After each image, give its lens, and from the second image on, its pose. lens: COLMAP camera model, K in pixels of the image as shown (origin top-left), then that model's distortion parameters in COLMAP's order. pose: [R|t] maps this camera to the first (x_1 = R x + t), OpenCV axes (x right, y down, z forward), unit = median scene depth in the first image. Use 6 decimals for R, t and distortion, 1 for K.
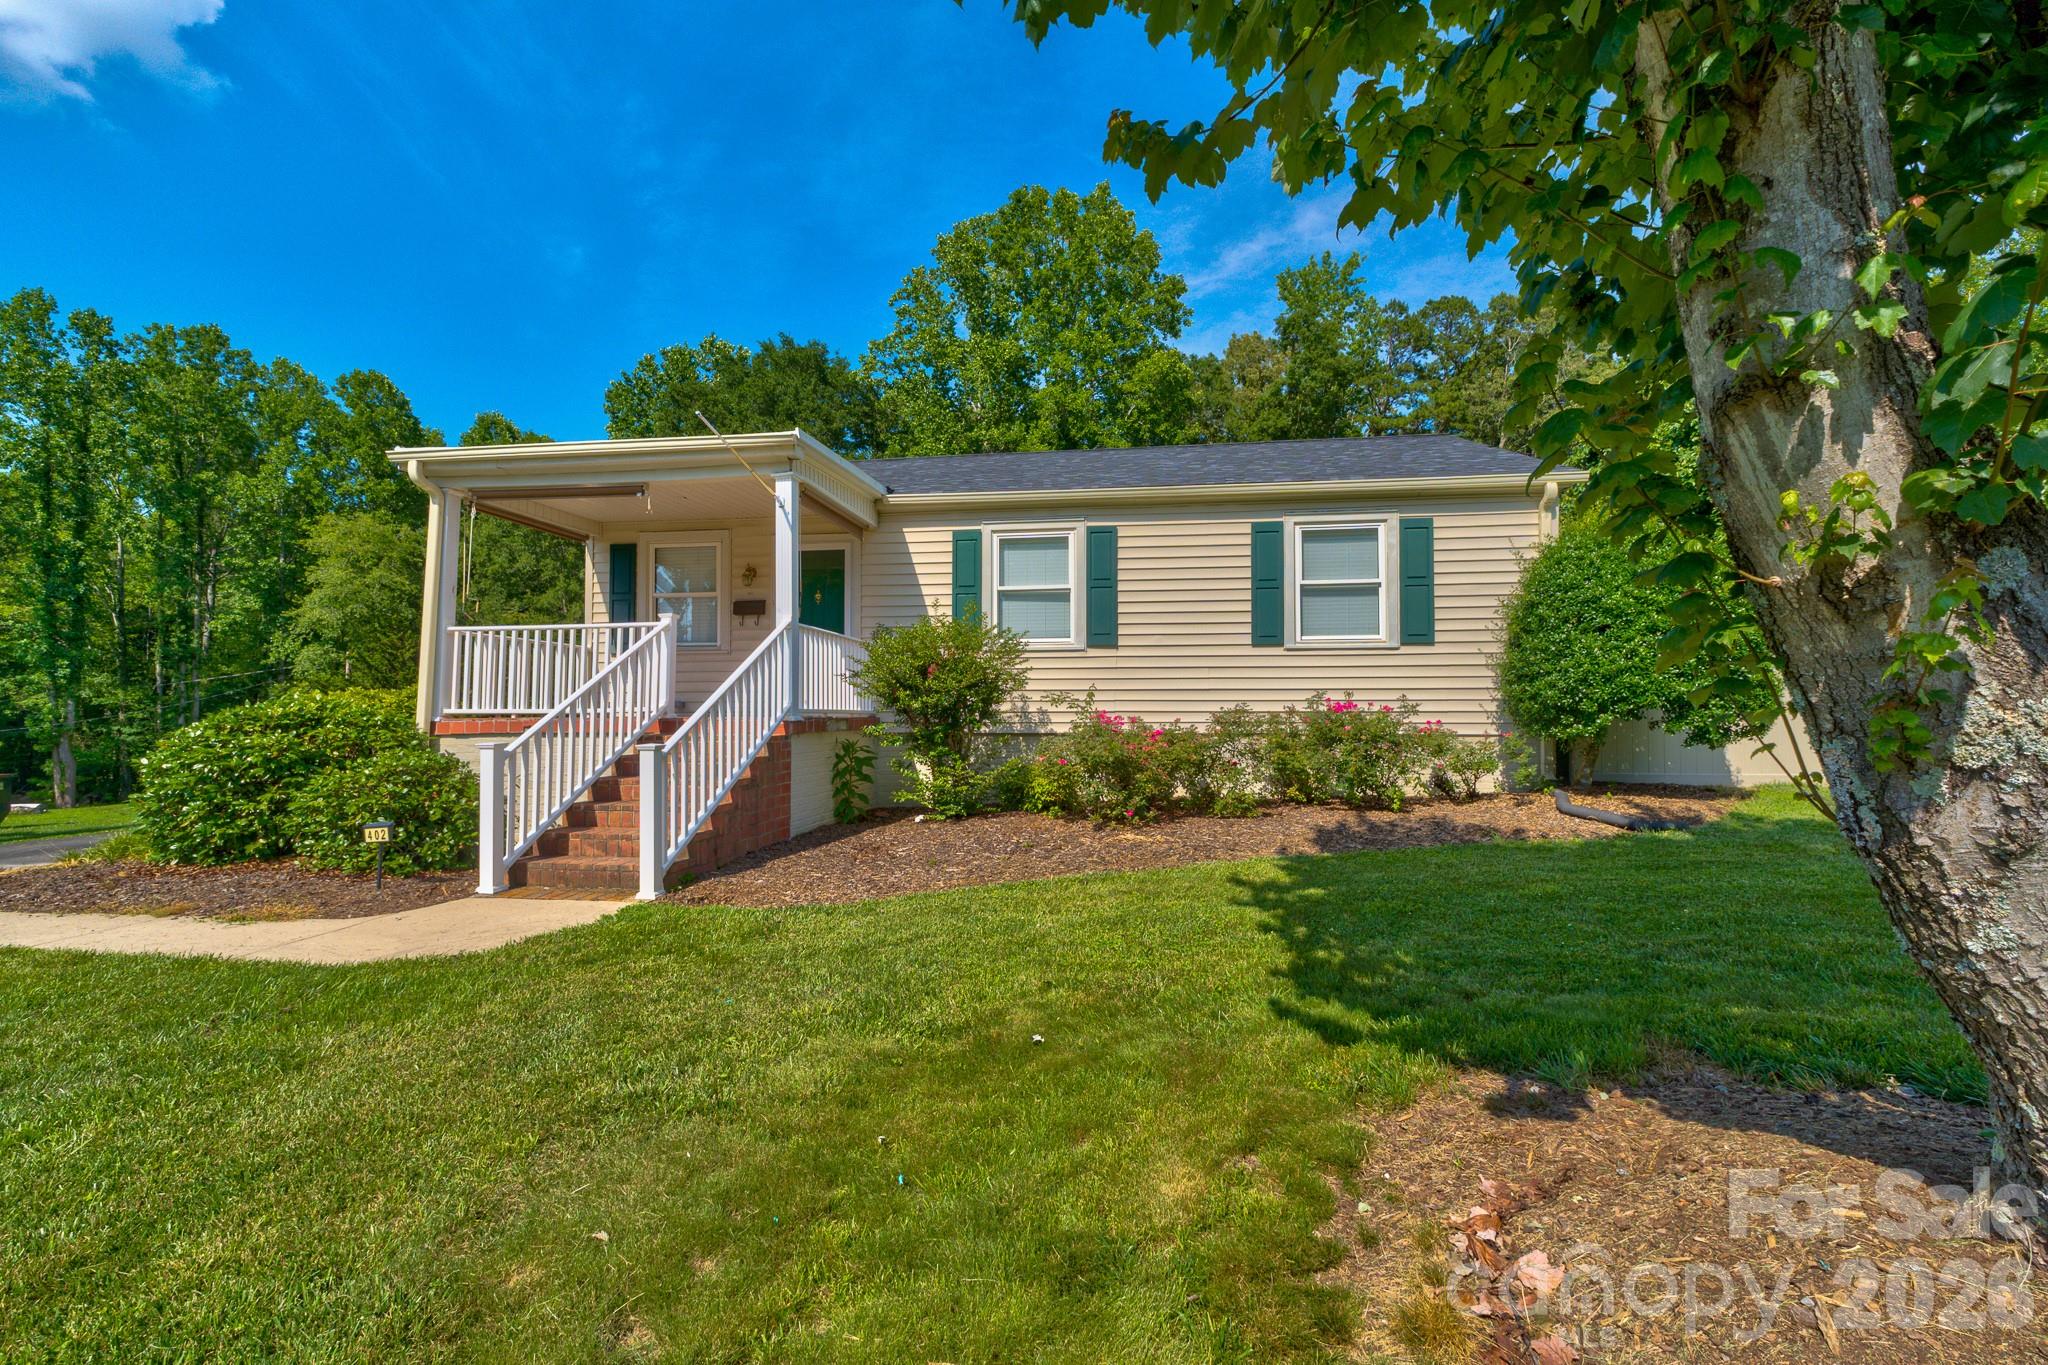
lens RADIAL K [[858.4, 0, 1021.5], [0, 858.4, 684.6], [0, 0, 1]] dist [0.002349, 0.000407]
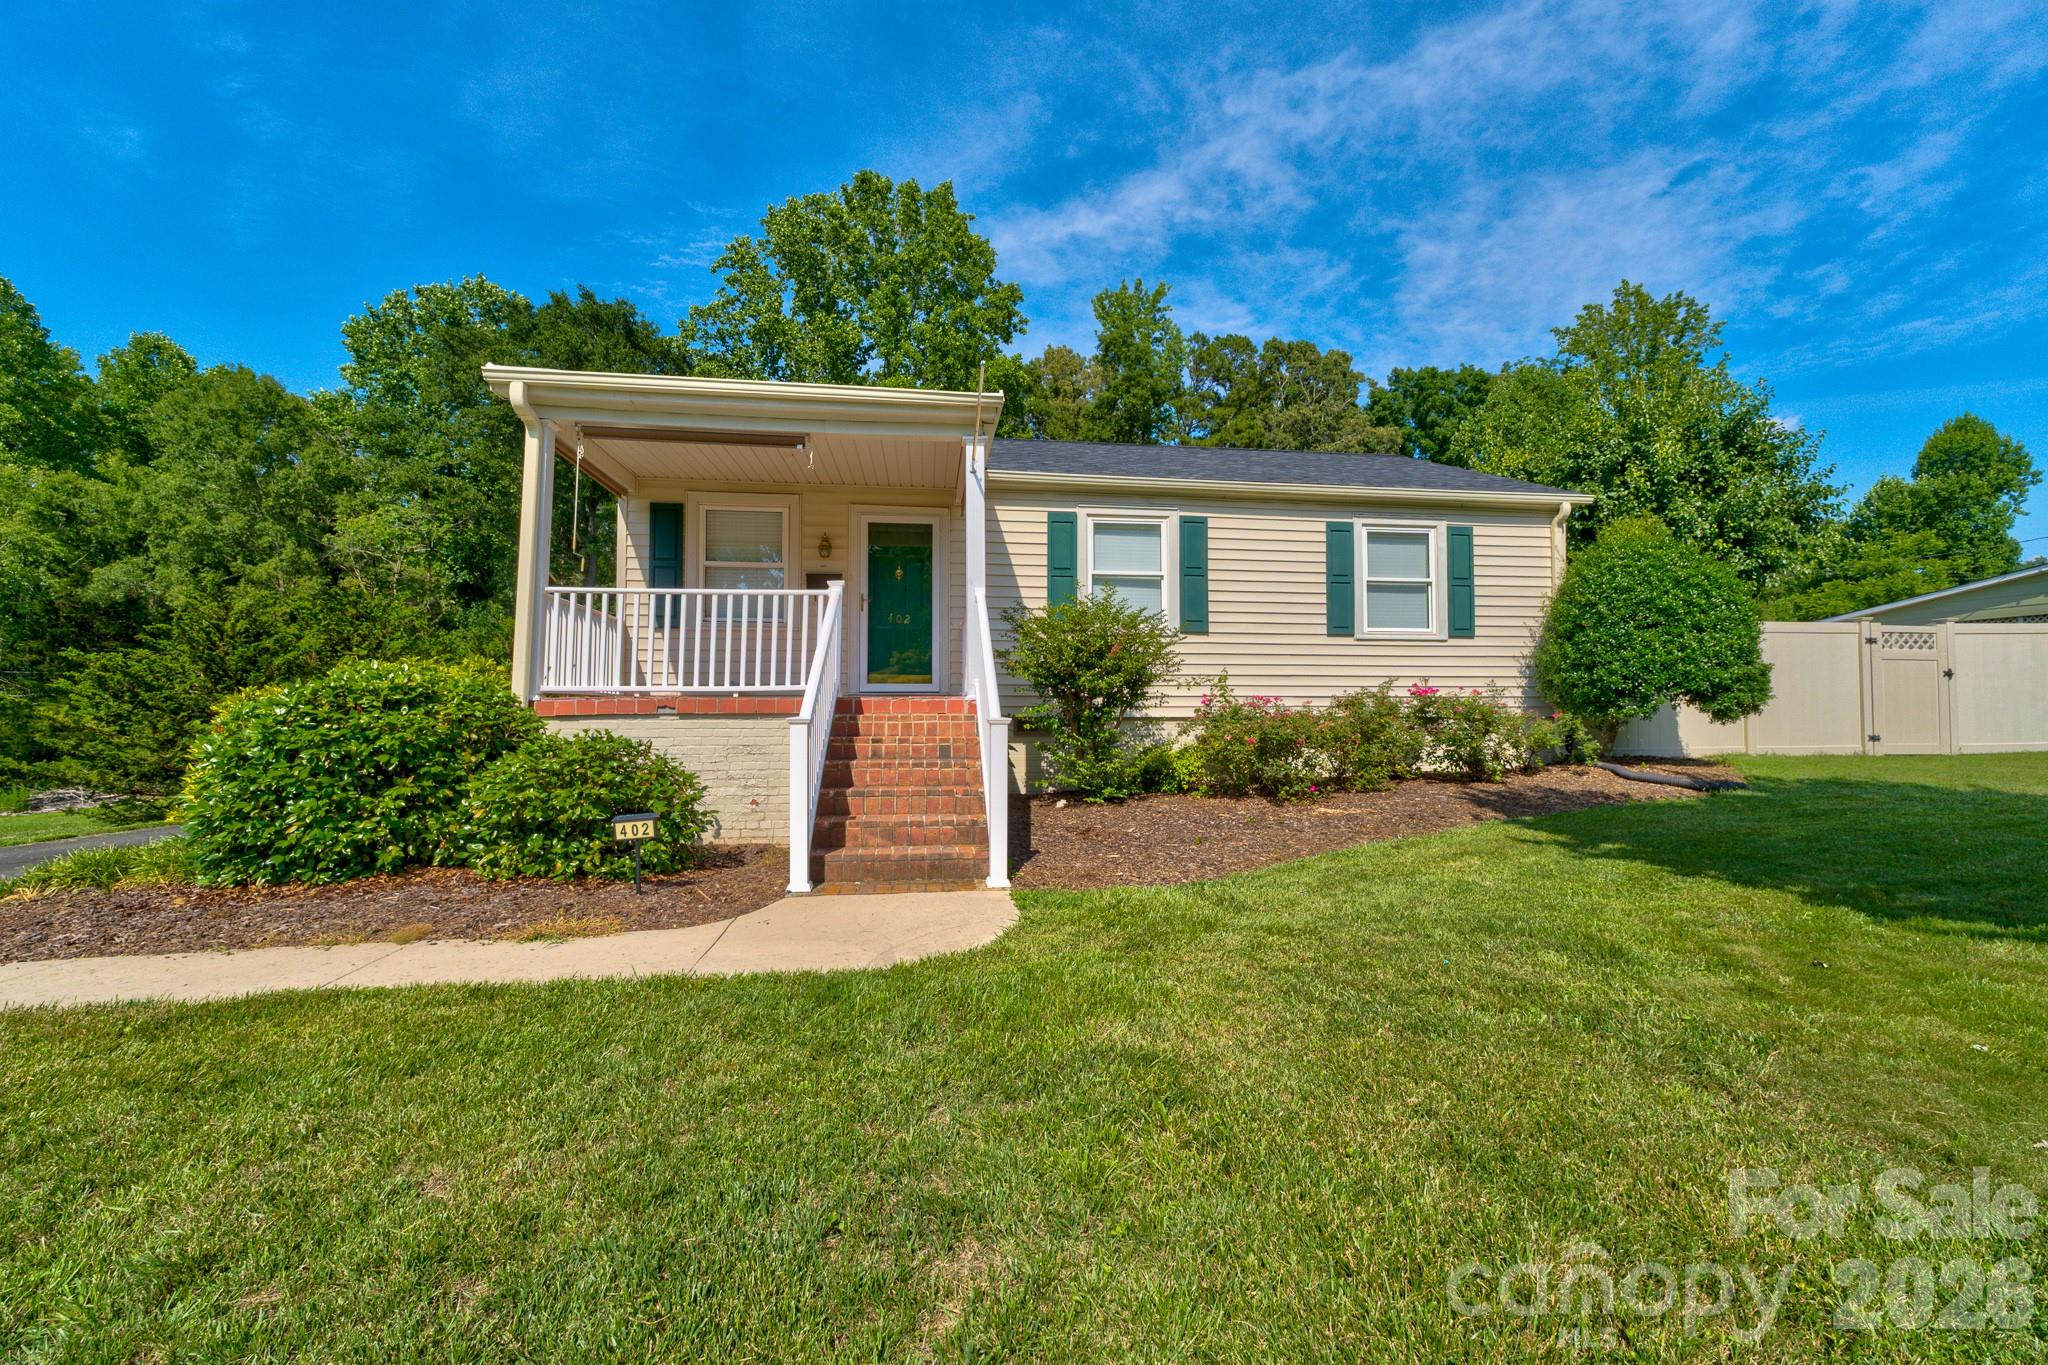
lens RADIAL K [[858.4, 0, 1022.4], [0, 858.4, 677.3], [0, 0, 1]] dist [0.002349, 0.000407]
pose [[0.962159, 0.011445, 0.272248, -0.390687], [-0.009251, 0.999914, -0.009343, 0.020661], [-0.272332, 0.006471, 0.962182, 0.067730]]
